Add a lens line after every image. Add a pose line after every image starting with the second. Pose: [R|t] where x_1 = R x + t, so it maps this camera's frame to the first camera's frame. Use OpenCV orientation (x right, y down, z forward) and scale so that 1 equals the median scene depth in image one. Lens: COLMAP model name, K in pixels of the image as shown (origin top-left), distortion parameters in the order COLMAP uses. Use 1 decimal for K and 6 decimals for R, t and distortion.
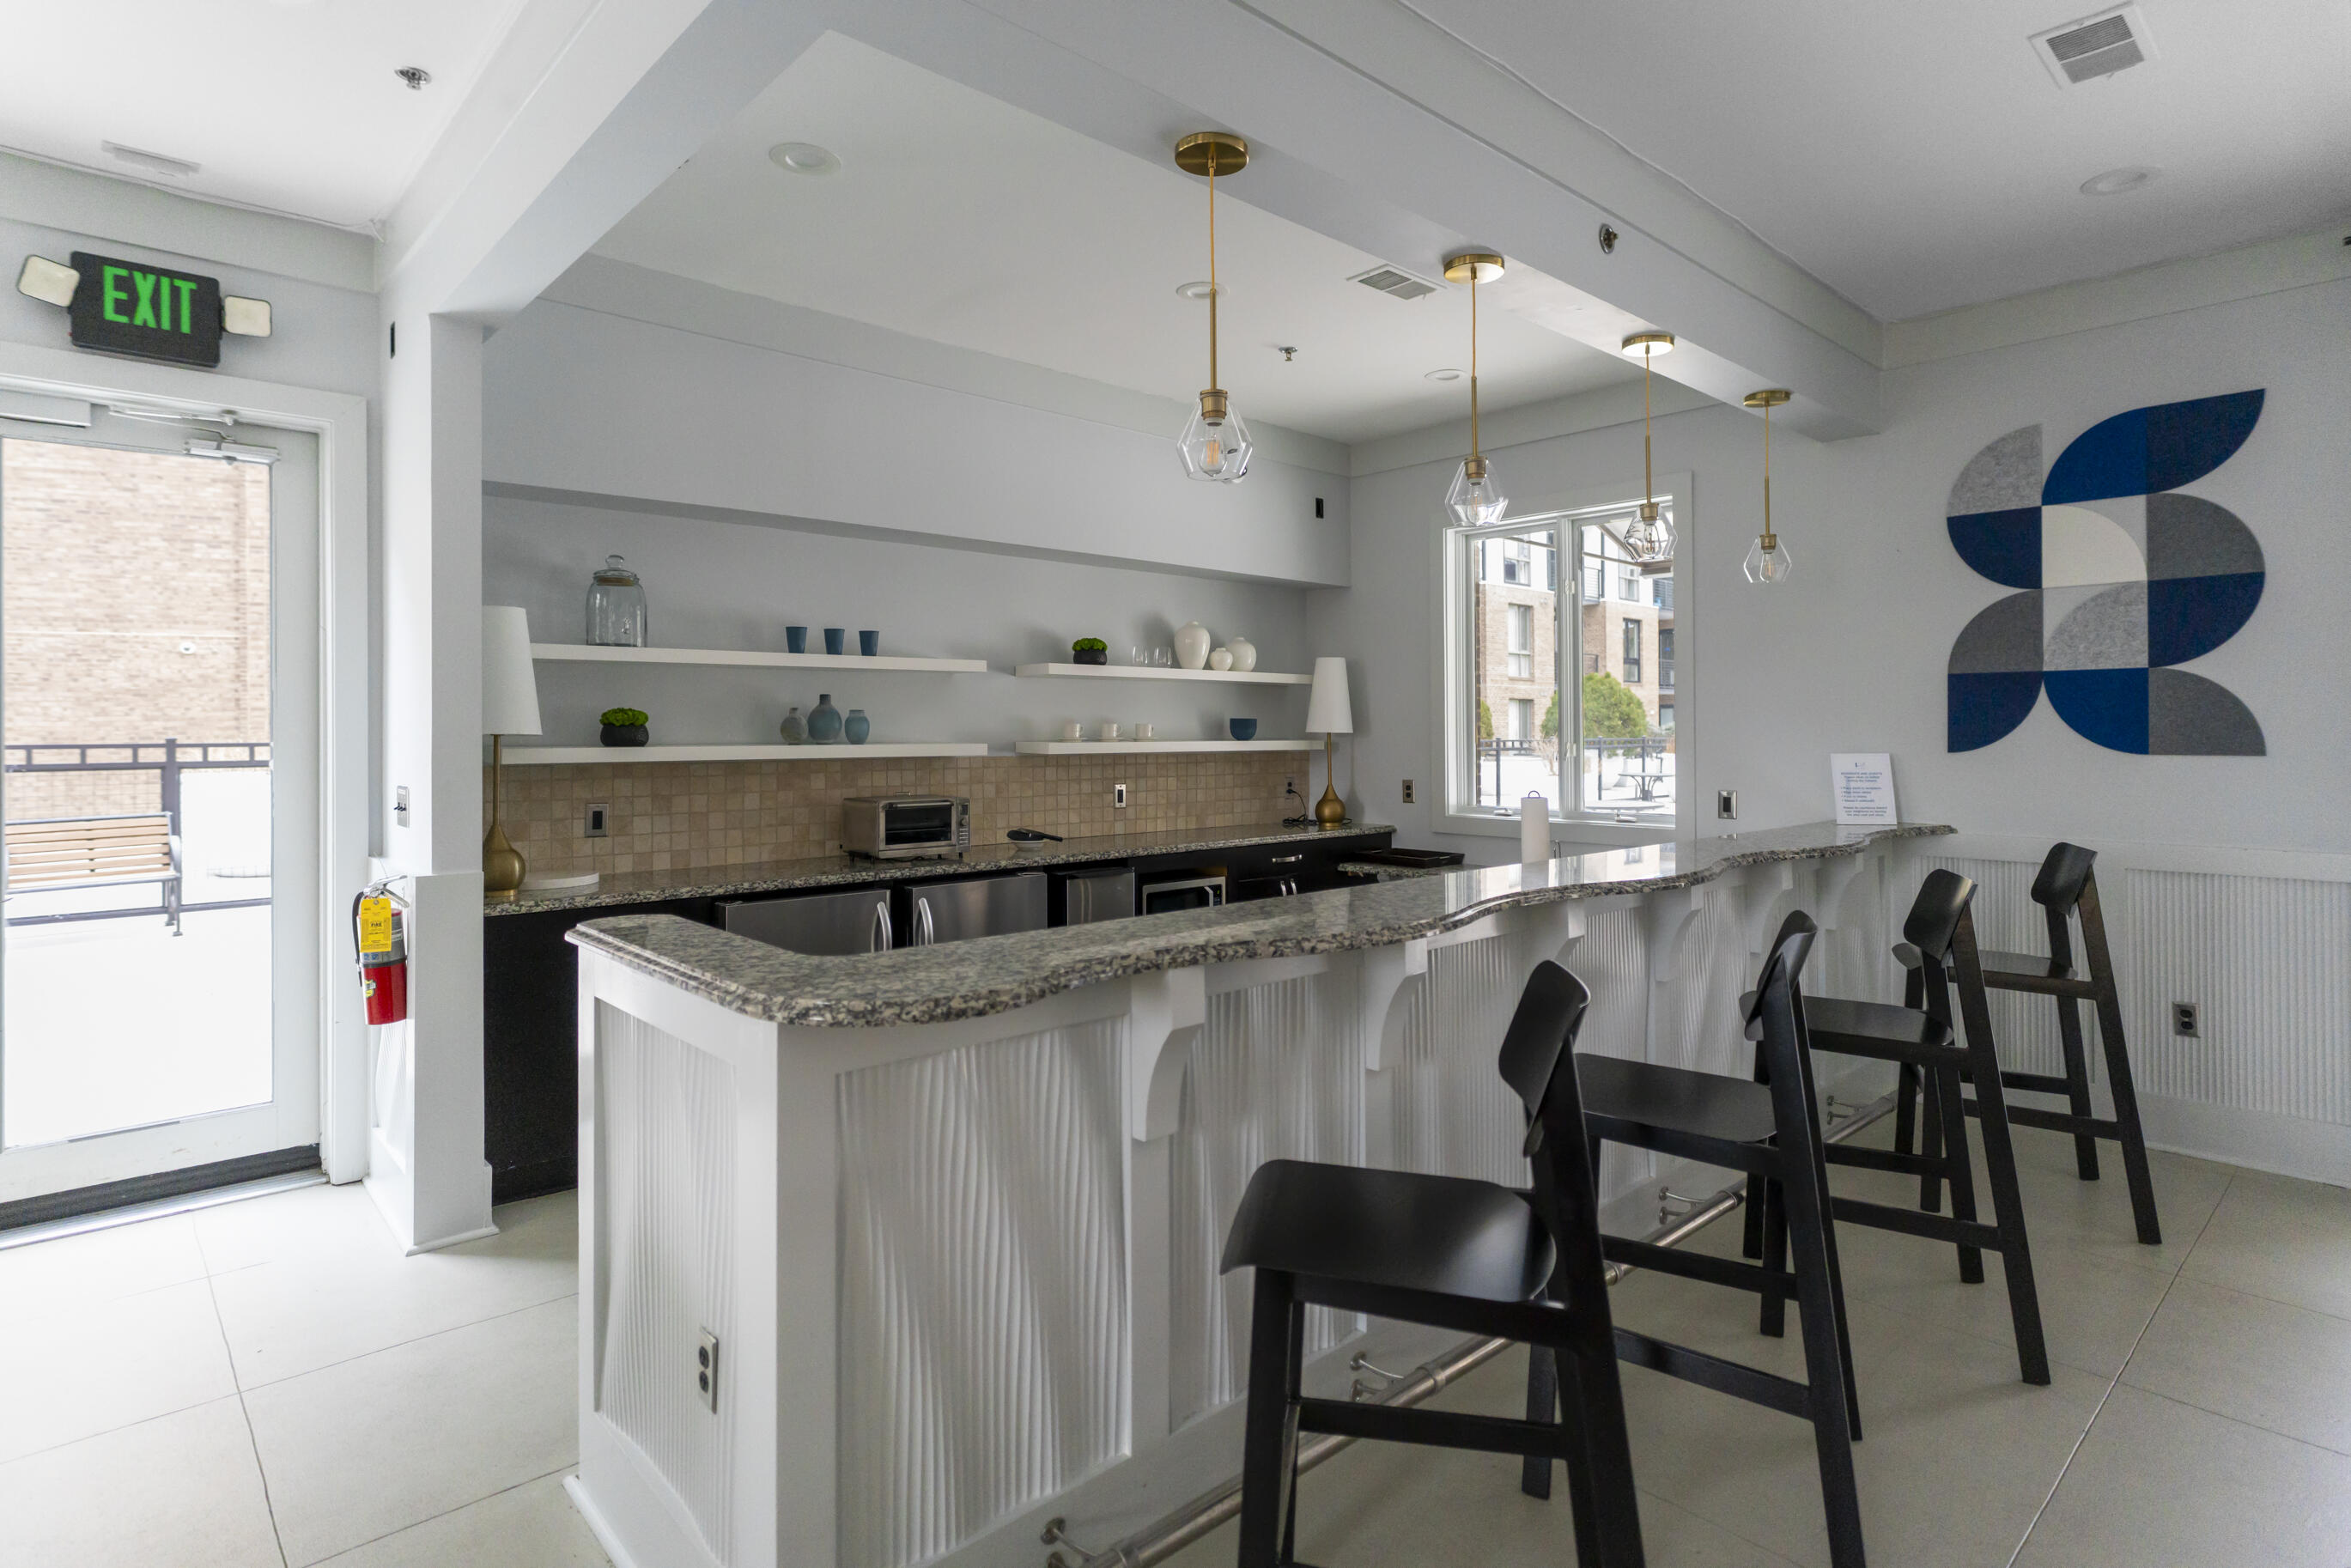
lens RADIAL K [[1223.6, 0, 1238.9], [0, 1223.6, 740.6], [0, 0, 1]] dist [0.026492, -0.015162]
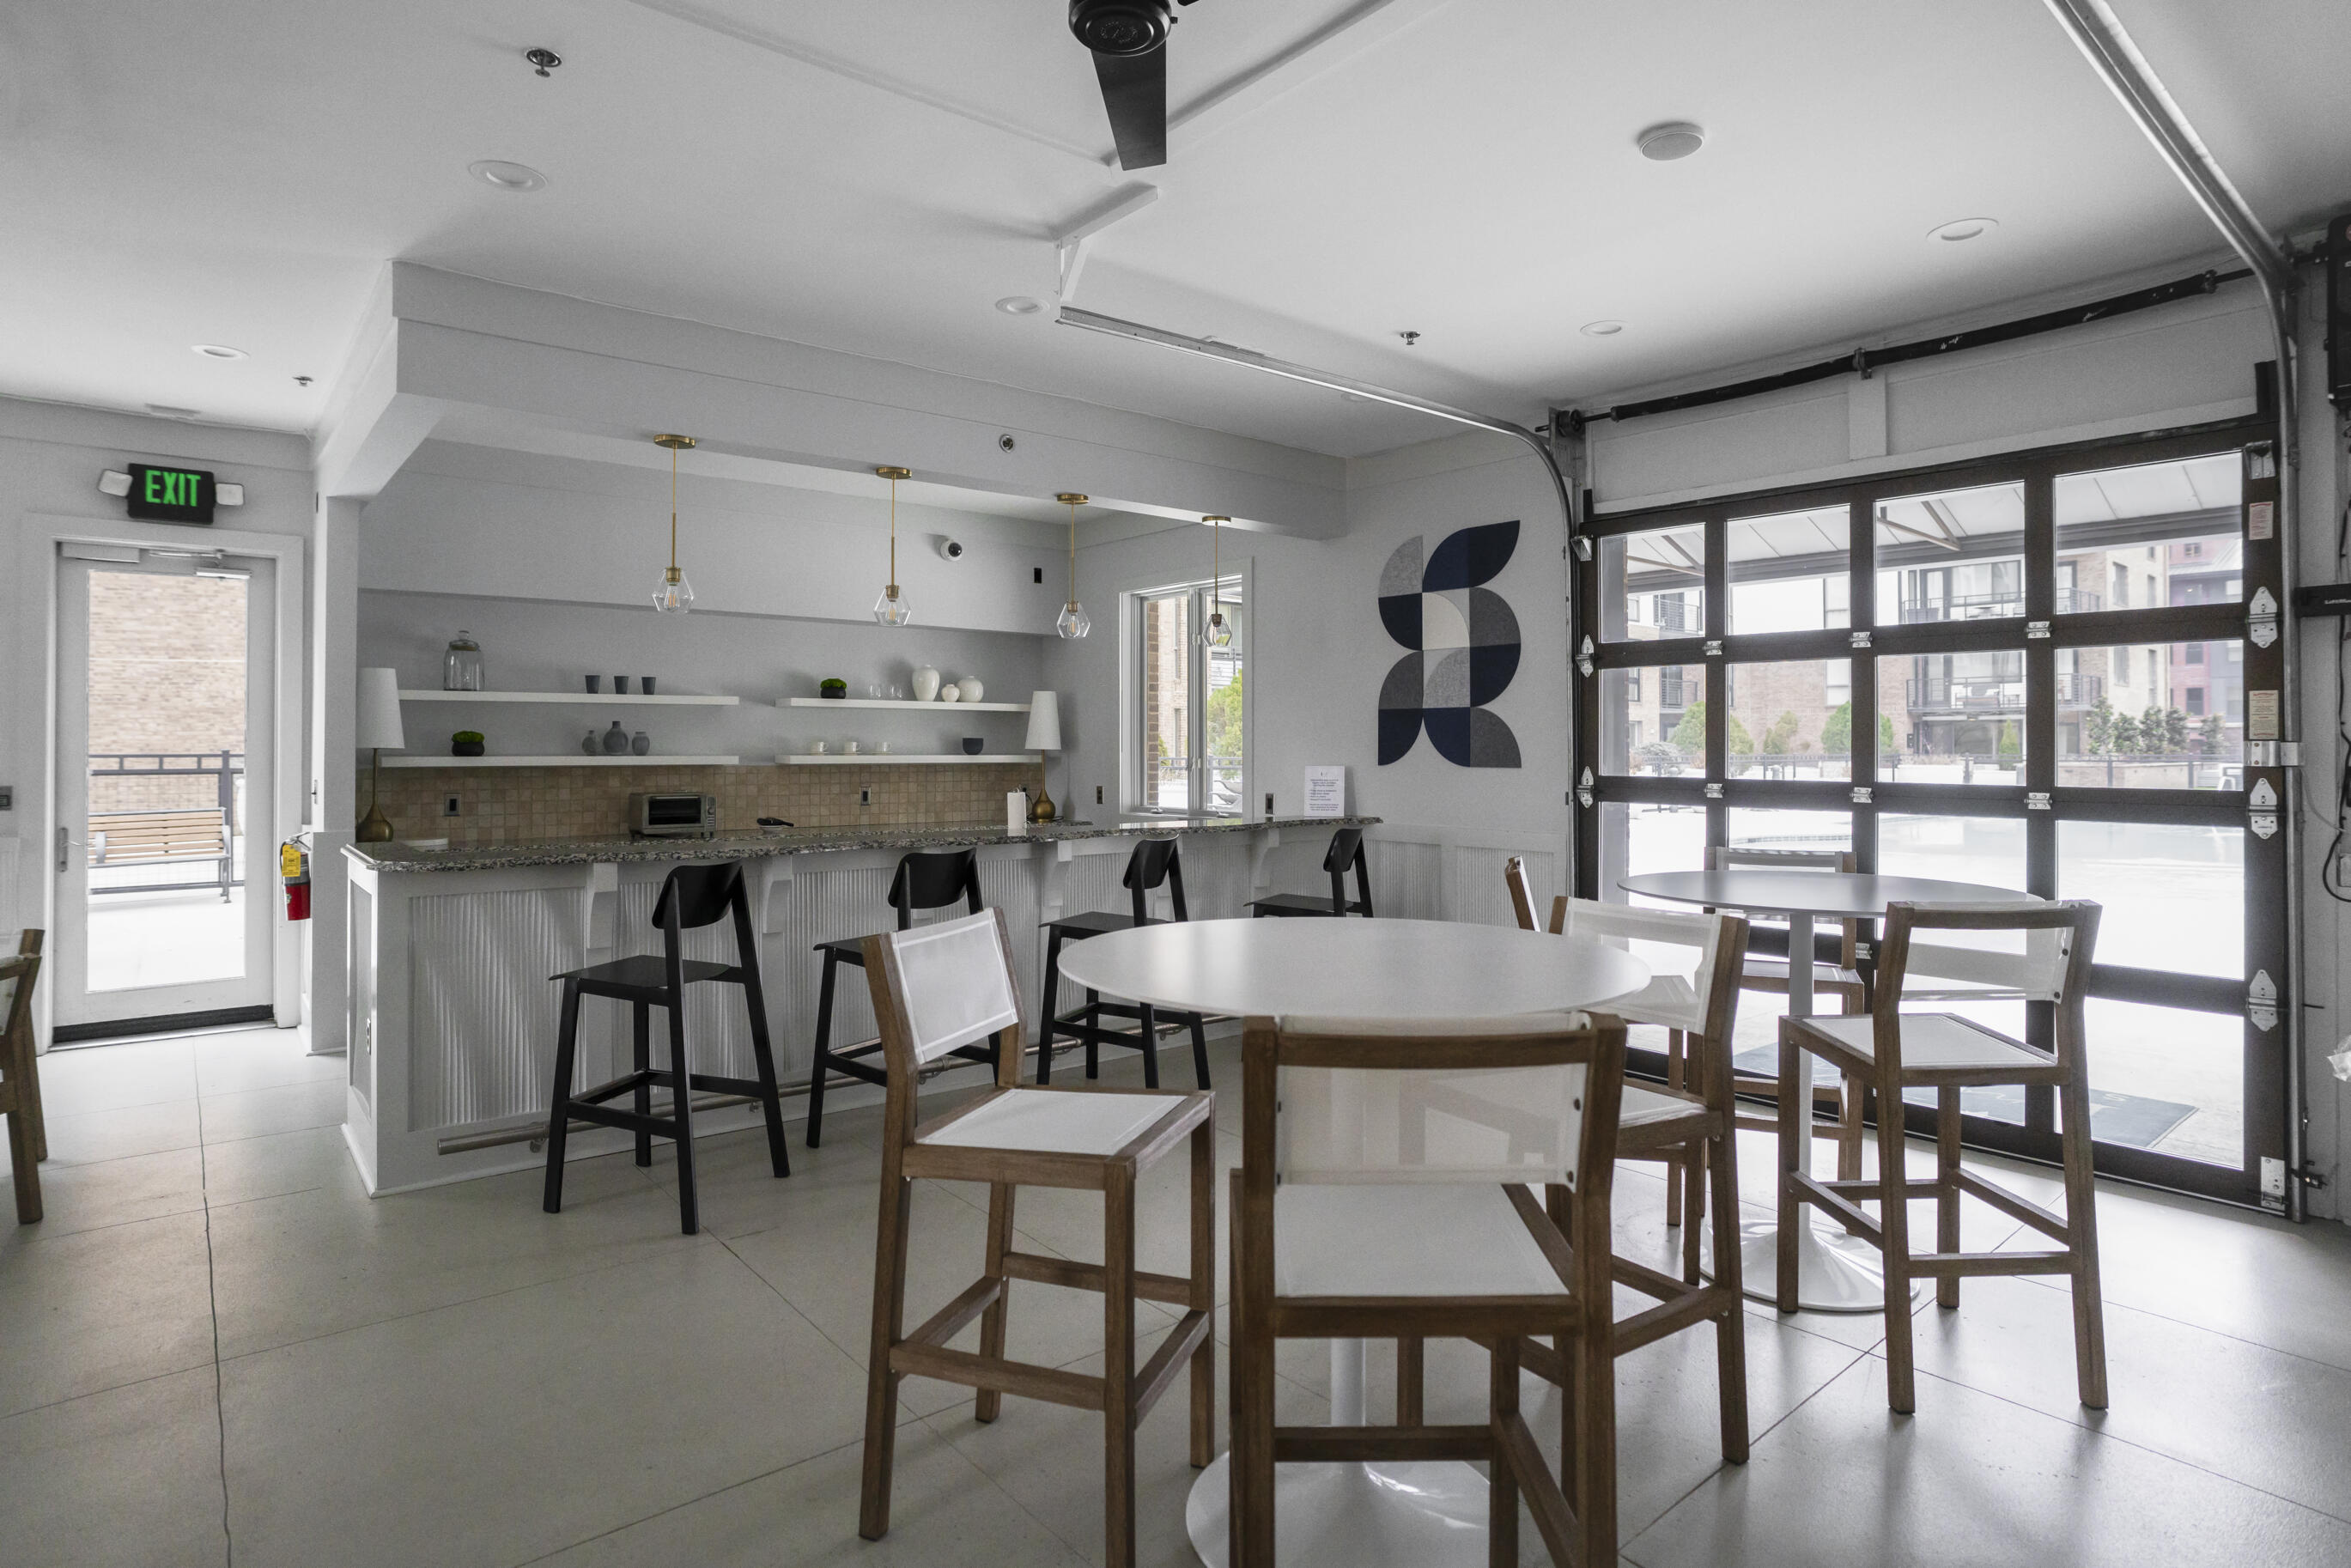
lens RADIAL K [[1227.7, 0, 1168.5], [0, 1227.7, 751.2], [0, 0, 1]] dist [-0.003134, 0.000924]
pose [[0.997172, 0.004632, -0.075016, 0.419443], [-0.004982, 0.999978, -0.004489, 0.000949], [0.074993, 0.004850, 0.997172, -0.391995]]
